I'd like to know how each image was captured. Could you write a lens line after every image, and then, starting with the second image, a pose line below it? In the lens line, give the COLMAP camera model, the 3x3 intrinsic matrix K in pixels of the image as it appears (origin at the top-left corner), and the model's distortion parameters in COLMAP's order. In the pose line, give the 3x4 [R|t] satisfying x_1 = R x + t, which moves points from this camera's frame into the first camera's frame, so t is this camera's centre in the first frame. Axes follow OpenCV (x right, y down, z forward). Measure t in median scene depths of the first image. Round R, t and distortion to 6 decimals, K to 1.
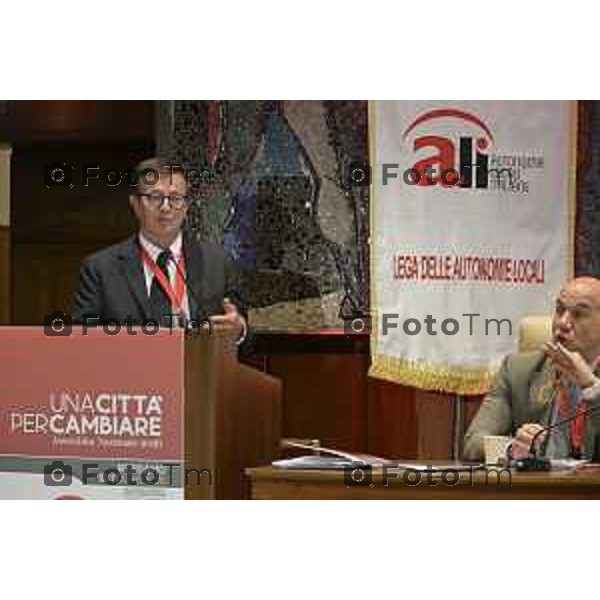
lens RADIAL K [[2717.4, 0, 299.6], [0, 2717.4, 280.3], [0, 0, 1]] dist [-1.202790, 3.742921]
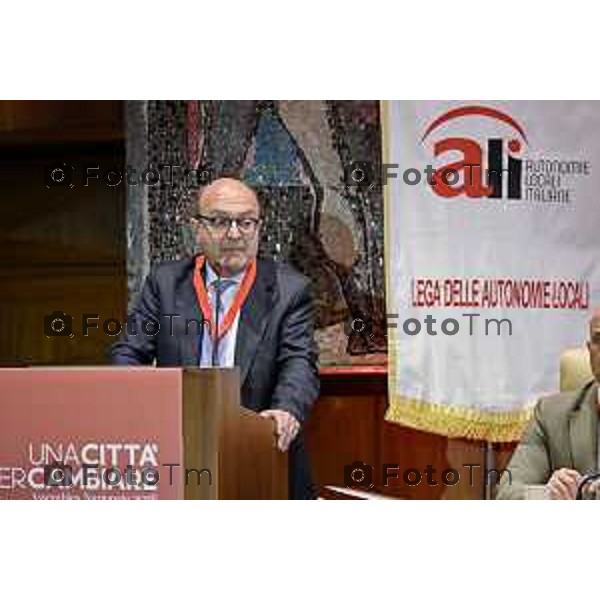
lens RADIAL K [[3991.2, 0, 300.0], [0, 3991.2, 274.7], [0, 0, 1]] dist [-1.546218, -6.028404]
pose [[0.999799, -0.011609, 0.016354, -0.020735], [0.011691, 0.999920, -0.004873, -0.004898], [-0.016296, 0.005063, 0.999854, -0.248720]]
